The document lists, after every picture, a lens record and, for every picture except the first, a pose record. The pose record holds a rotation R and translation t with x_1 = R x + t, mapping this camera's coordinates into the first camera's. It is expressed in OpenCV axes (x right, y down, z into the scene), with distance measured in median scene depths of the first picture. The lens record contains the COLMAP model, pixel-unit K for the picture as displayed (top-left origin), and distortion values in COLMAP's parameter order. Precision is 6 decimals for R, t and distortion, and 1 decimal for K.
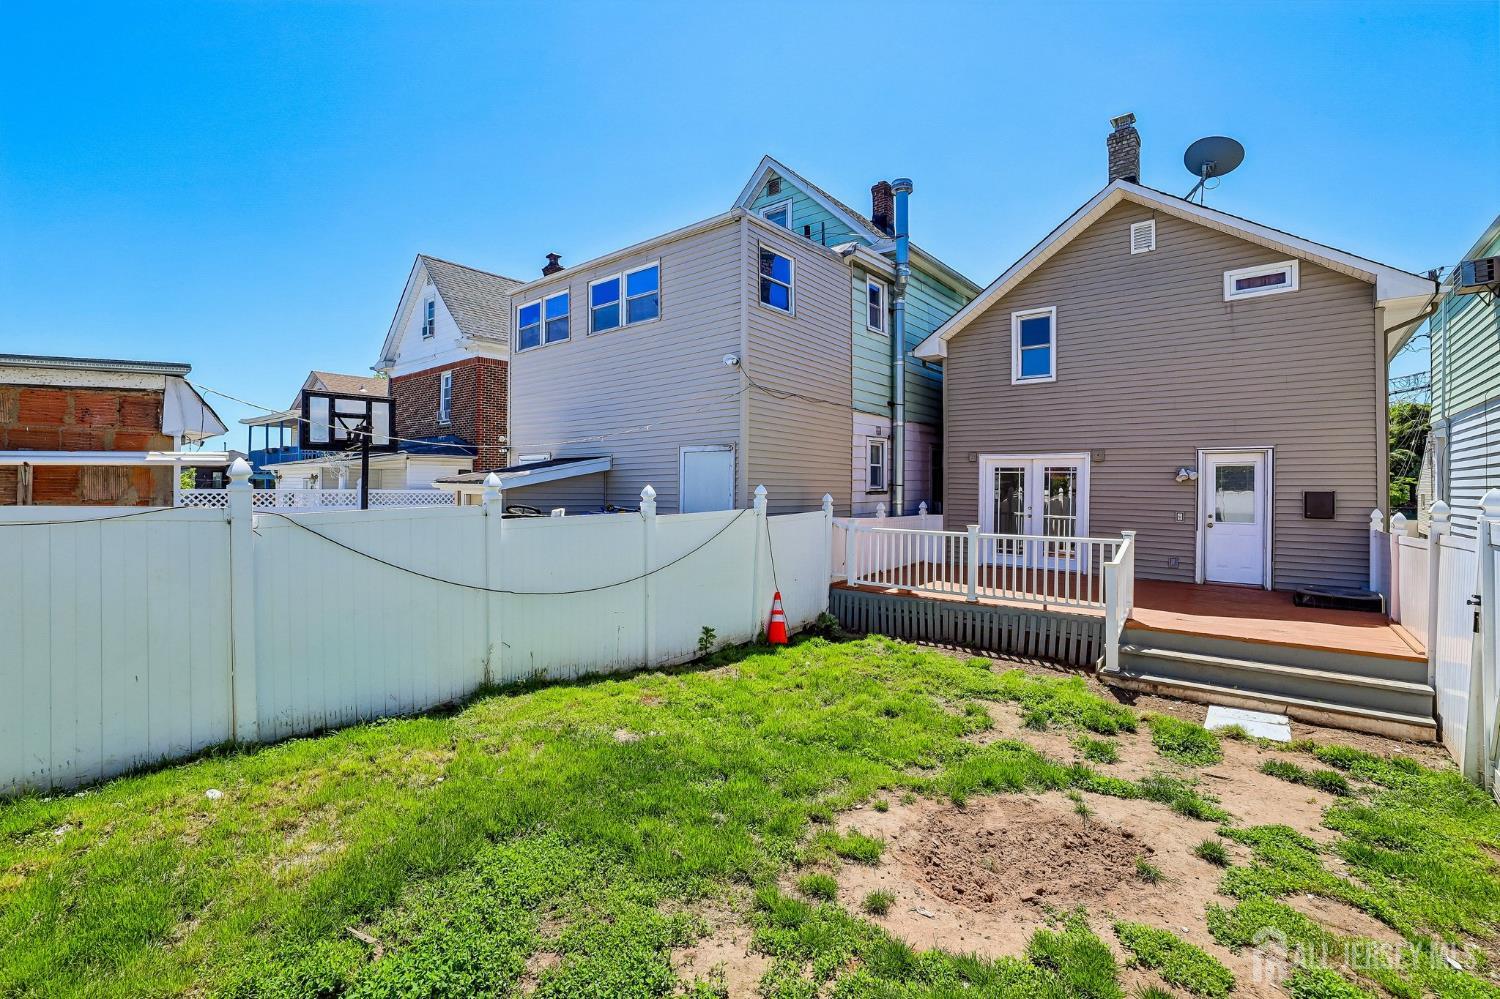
lens RADIAL K [[649.5, 0, 754.9], [0, 649.5, 493.3], [0, 0, 1]] dist [-0.045211, 0.015075]
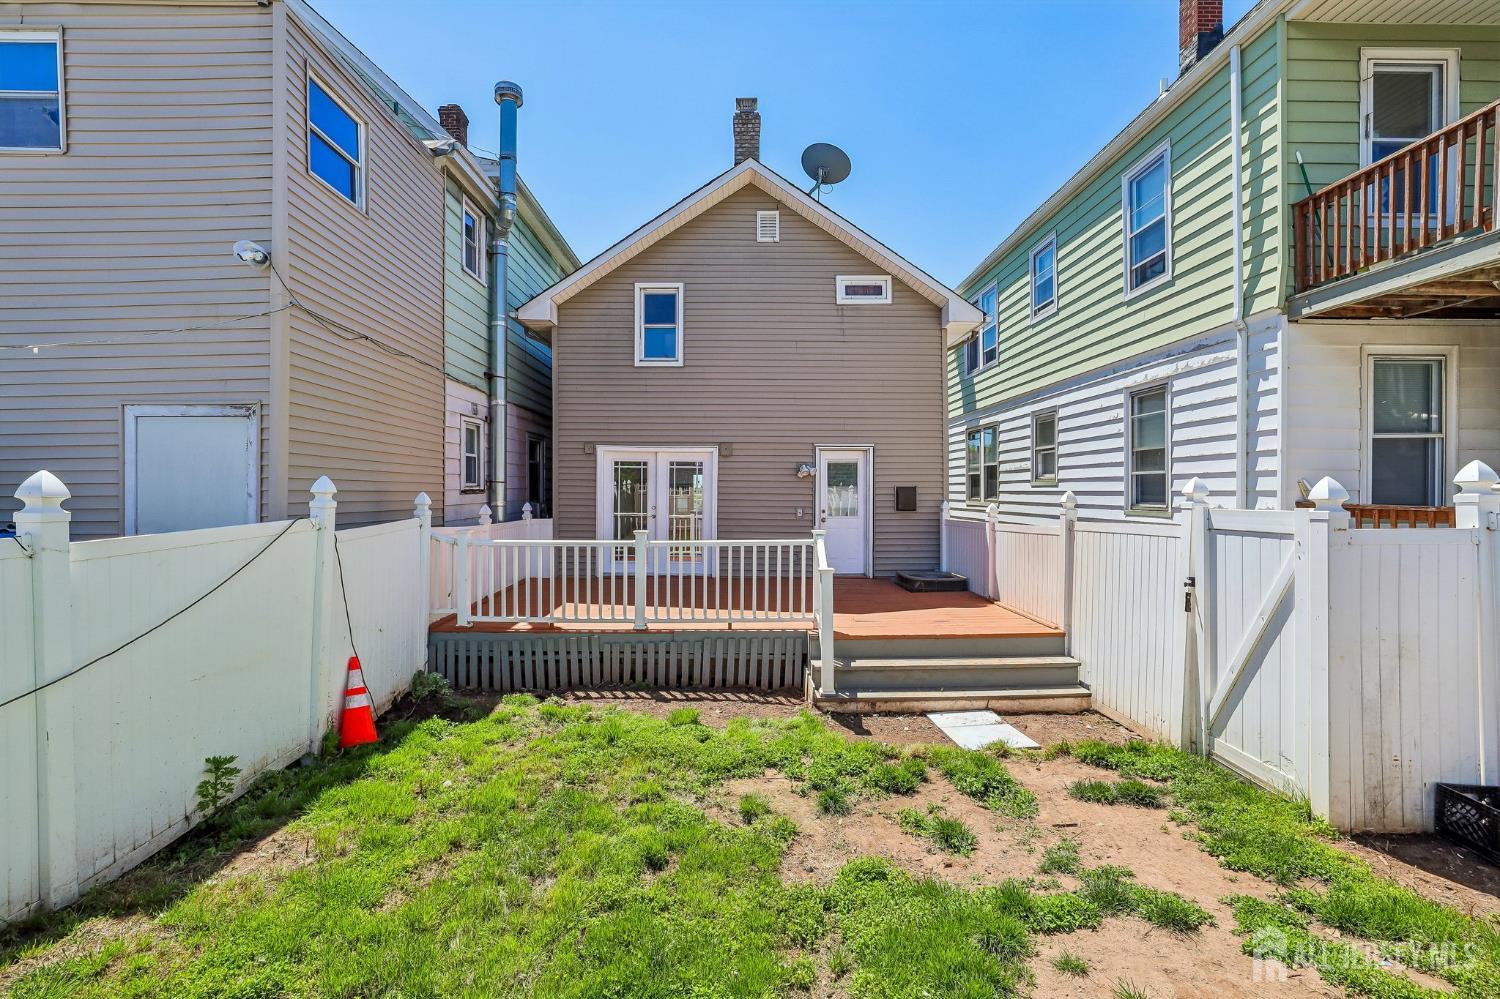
lens RADIAL K [[649.5, 0, 748.0], [0, 649.5, 497.3], [0, 0, 1]] dist [-0.045211, 0.015075]
pose [[0.772717, -0.013735, 0.634602, -0.051646], [0.011741, 0.999904, 0.007345, 0.004815], [-0.634642, 0.001775, 0.772804, 0.293771]]
